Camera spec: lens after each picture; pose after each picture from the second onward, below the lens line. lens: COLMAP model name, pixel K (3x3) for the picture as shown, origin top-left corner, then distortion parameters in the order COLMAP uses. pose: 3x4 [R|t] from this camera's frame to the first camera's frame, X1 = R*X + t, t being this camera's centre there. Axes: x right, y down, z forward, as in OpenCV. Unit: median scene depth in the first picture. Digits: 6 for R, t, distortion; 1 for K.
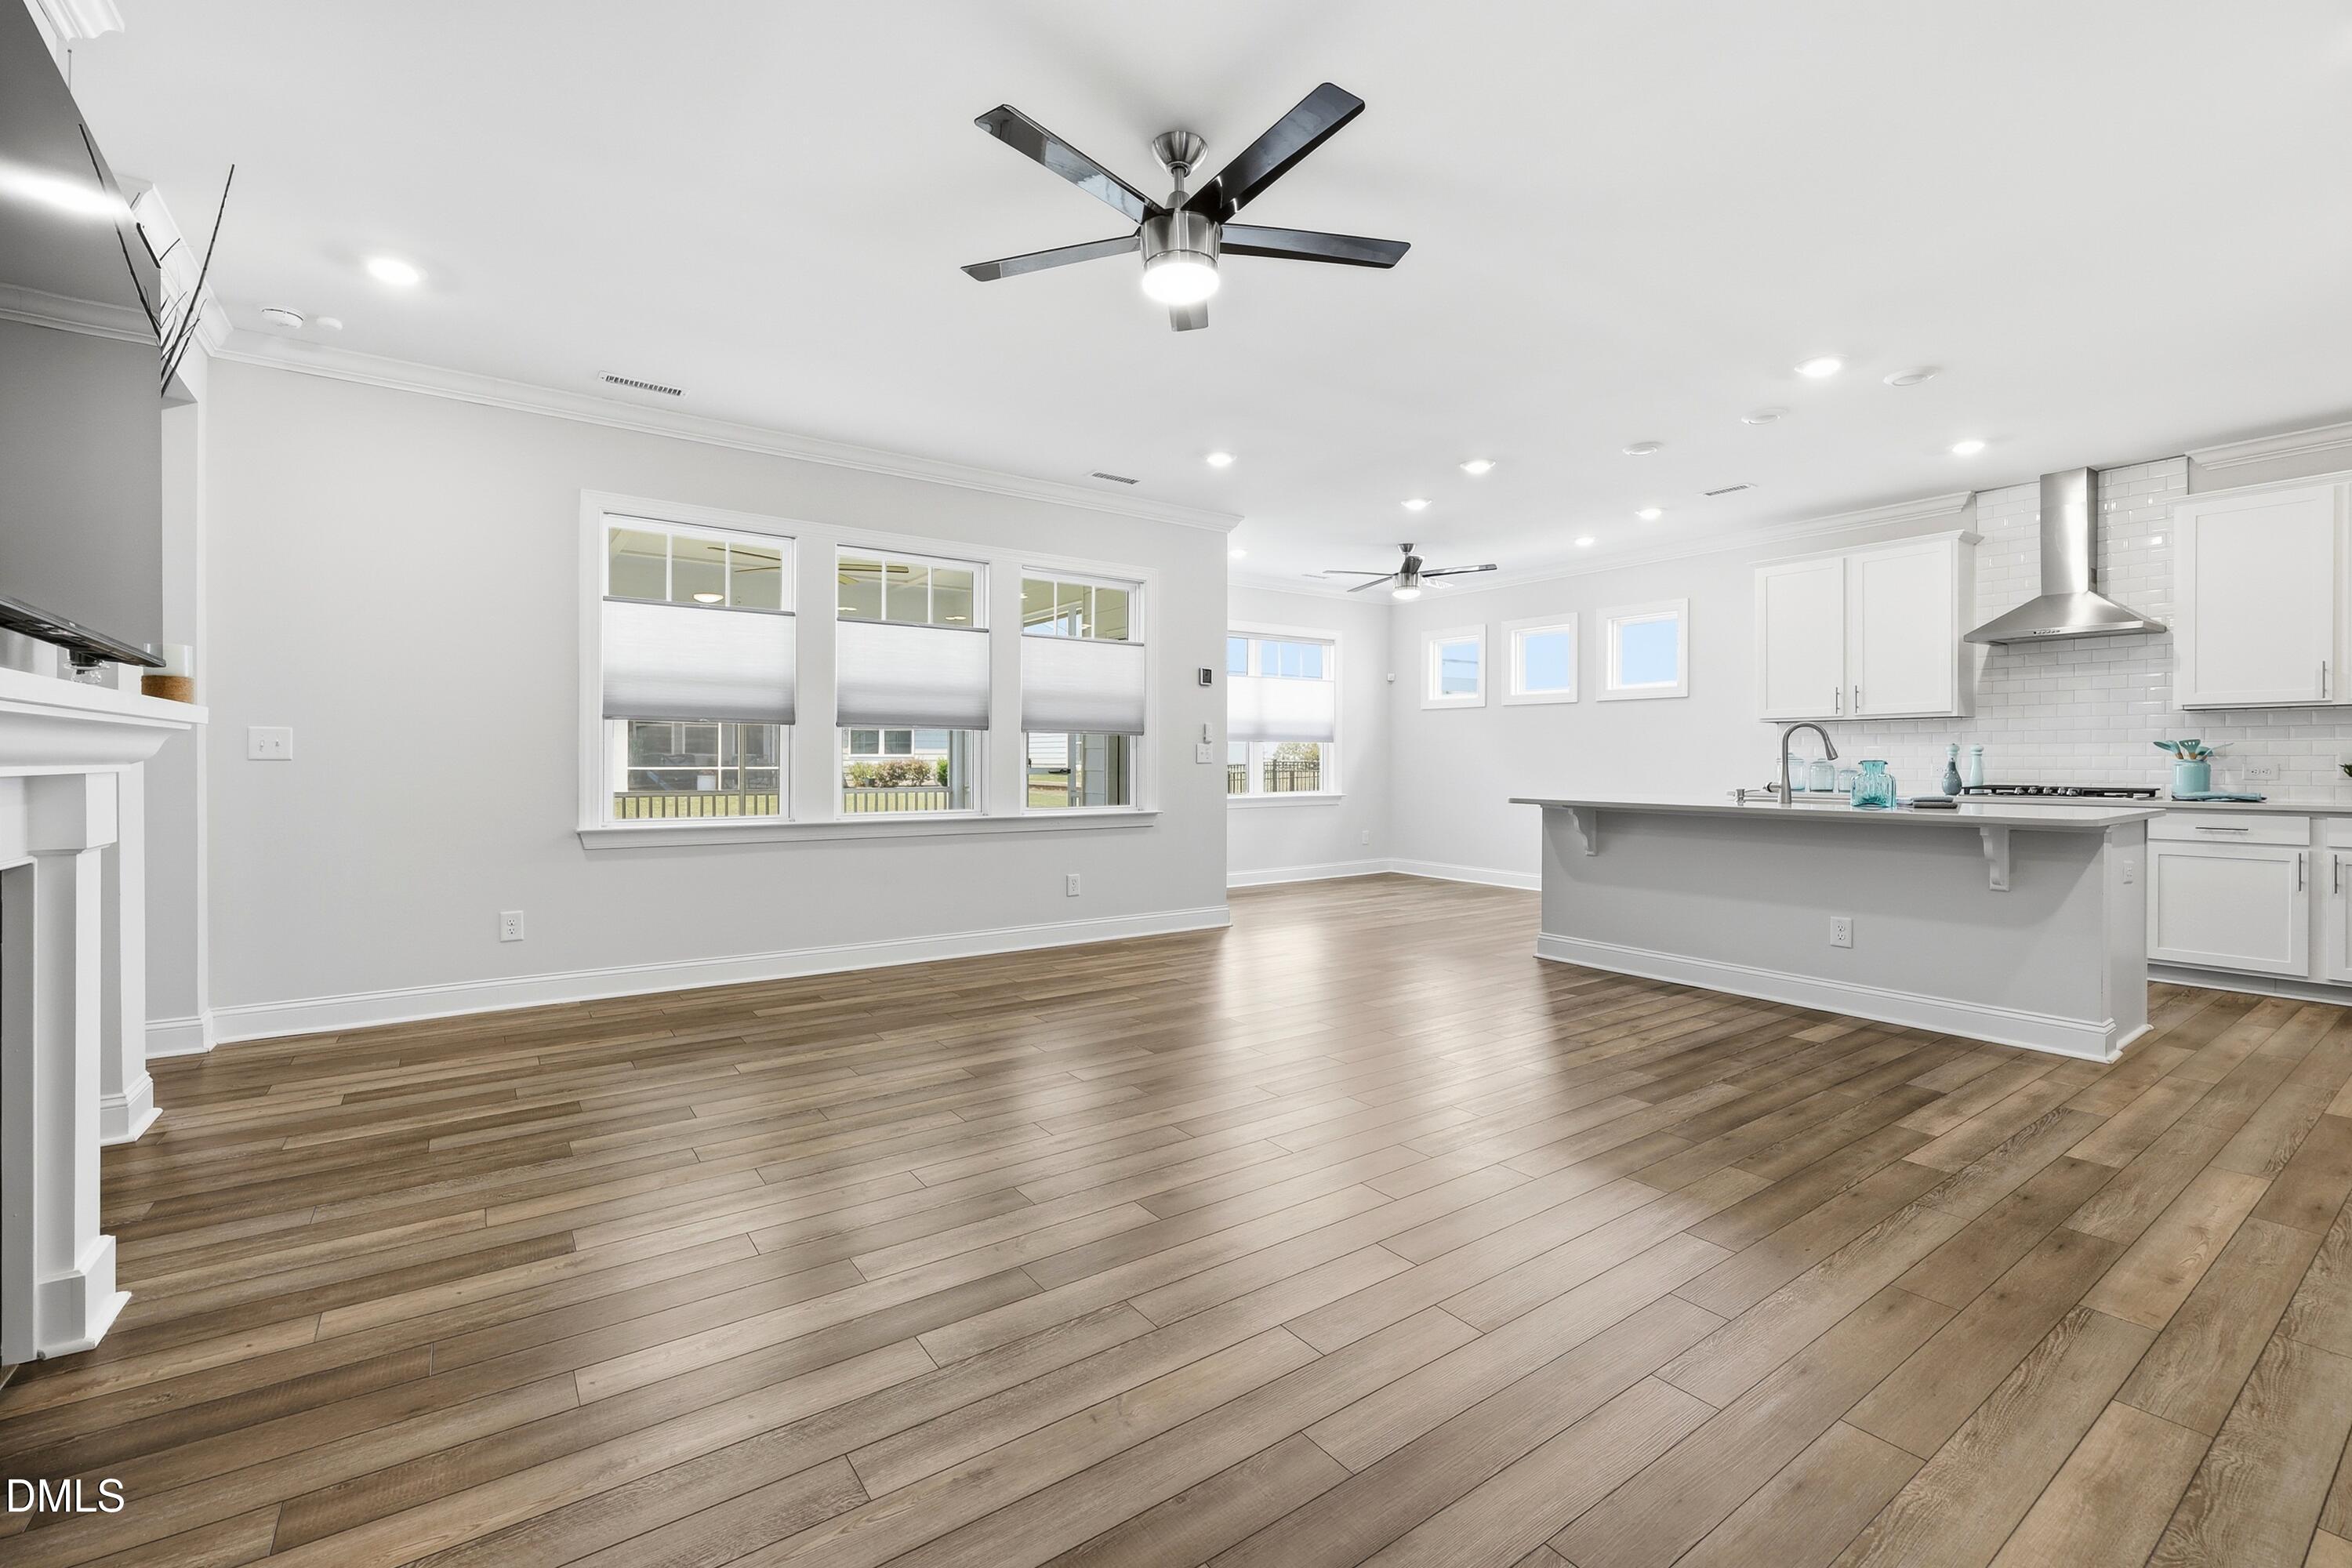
lens RADIAL K [[987.0, 0, 1193.4], [0, 987.0, 775.2], [0, 0, 1]] dist [-0.004024, 0.001152]
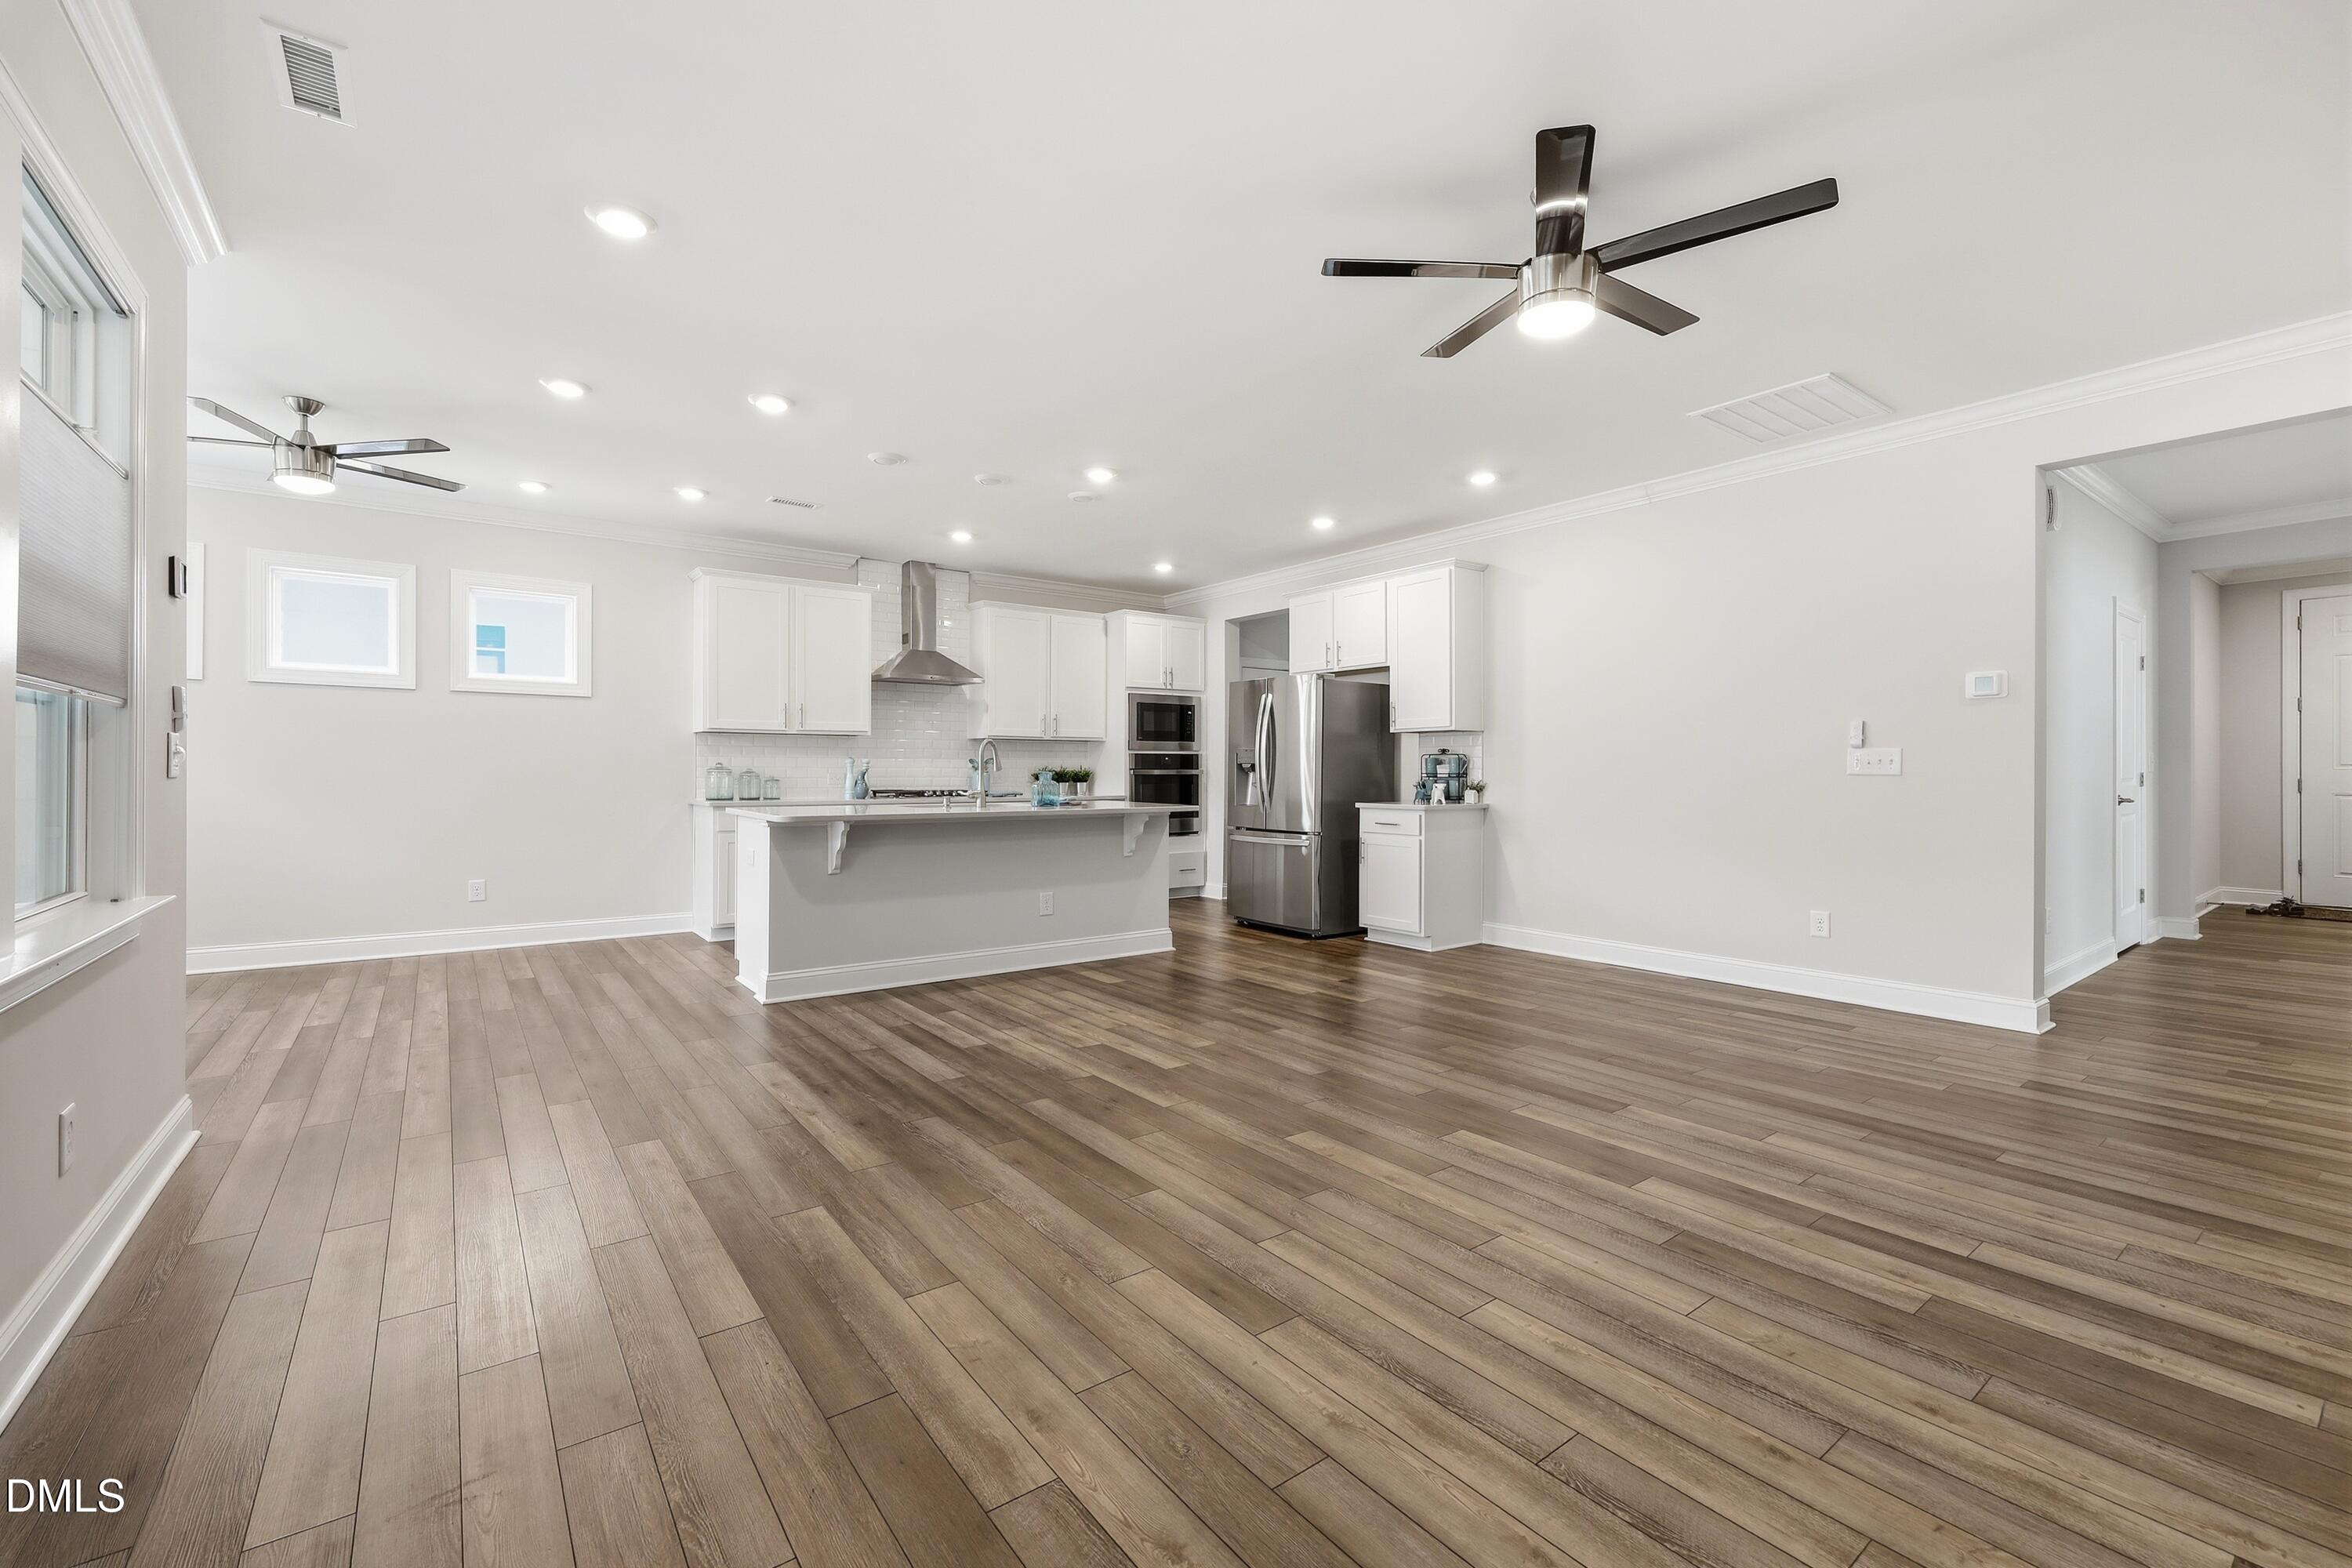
lens RADIAL K [[987.0, 0, 1158.8], [0, 987.0, 778.0], [0, 0, 1]] dist [-0.004024, 0.001152]
pose [[-0.005134, -0.007139, 0.999961, -0.558493], [0.012414, 0.999897, 0.007202, -0.012351], [-0.999910, 0.012450, -0.005045, 0.753693]]
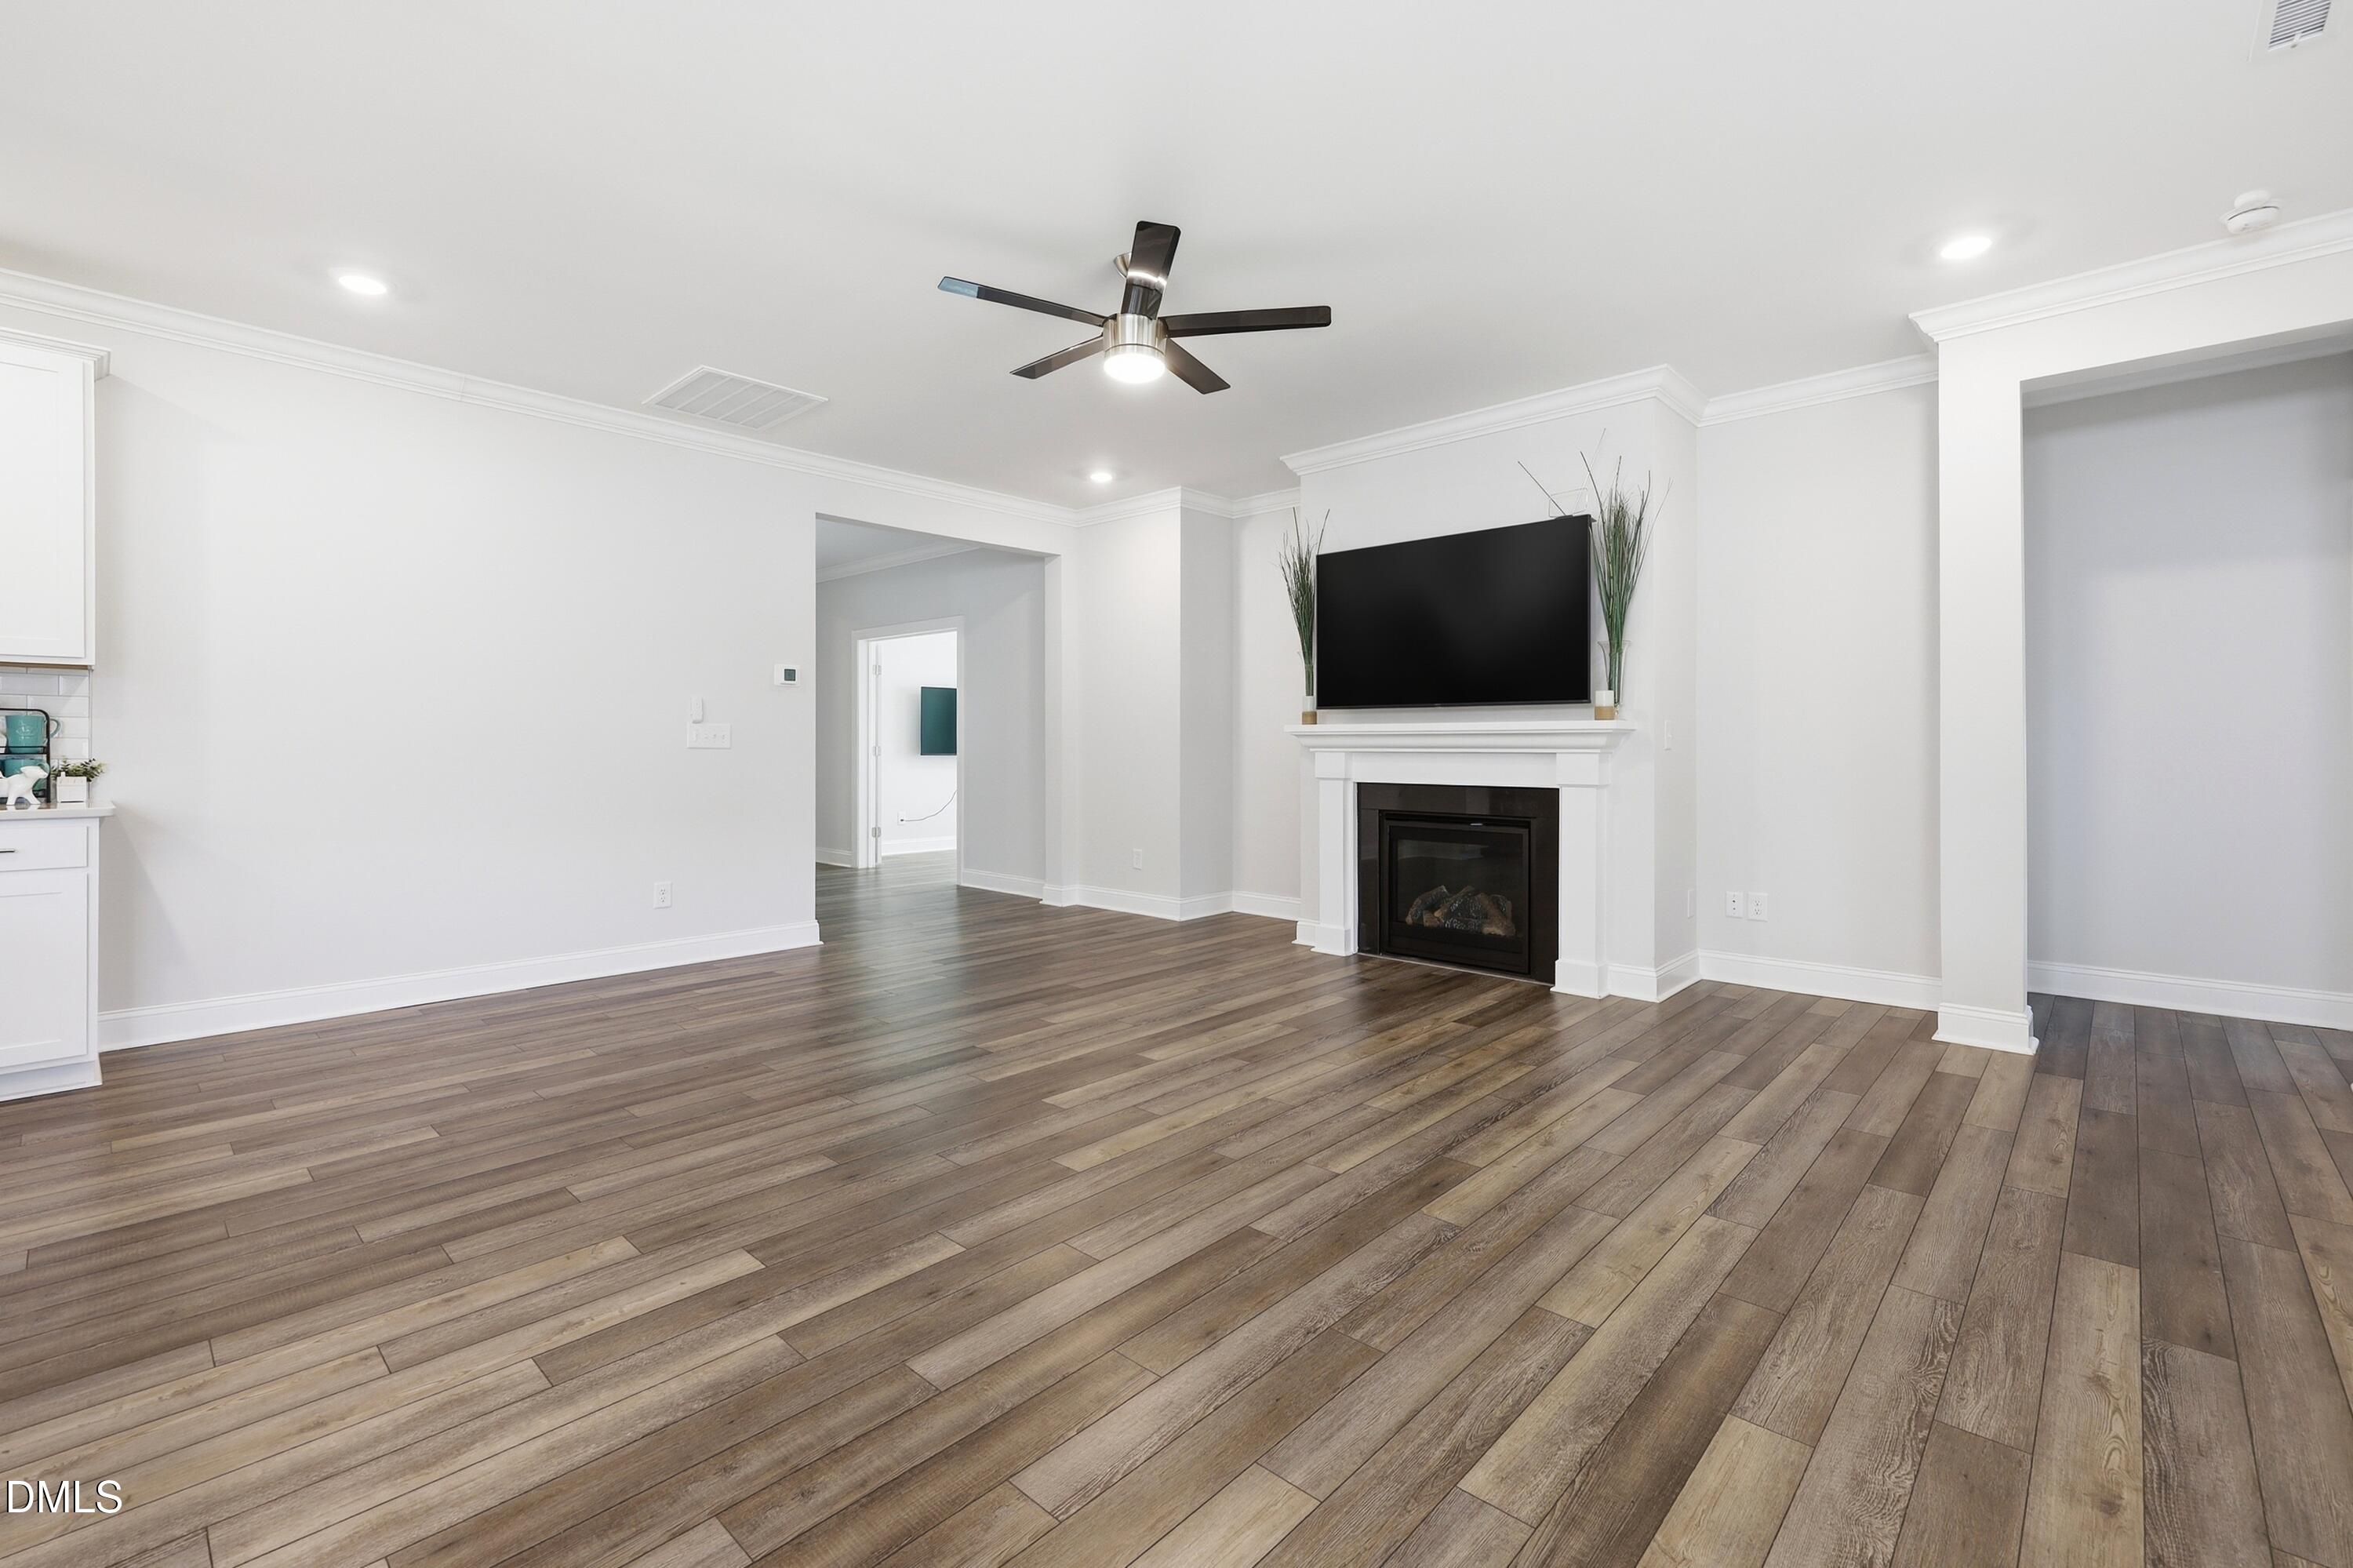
lens RADIAL K [[1016.9, 0, 1199.6], [0, 1016.9, 751.8], [0, 0, 1]] dist [-0.003641, -0.000150]
pose [[-0.977845, -0.001769, -0.209324, 0.093648], [-0.005801, 0.999809, 0.018654, -0.018441], [0.209251, 0.019455, -0.977668, 1.210009]]
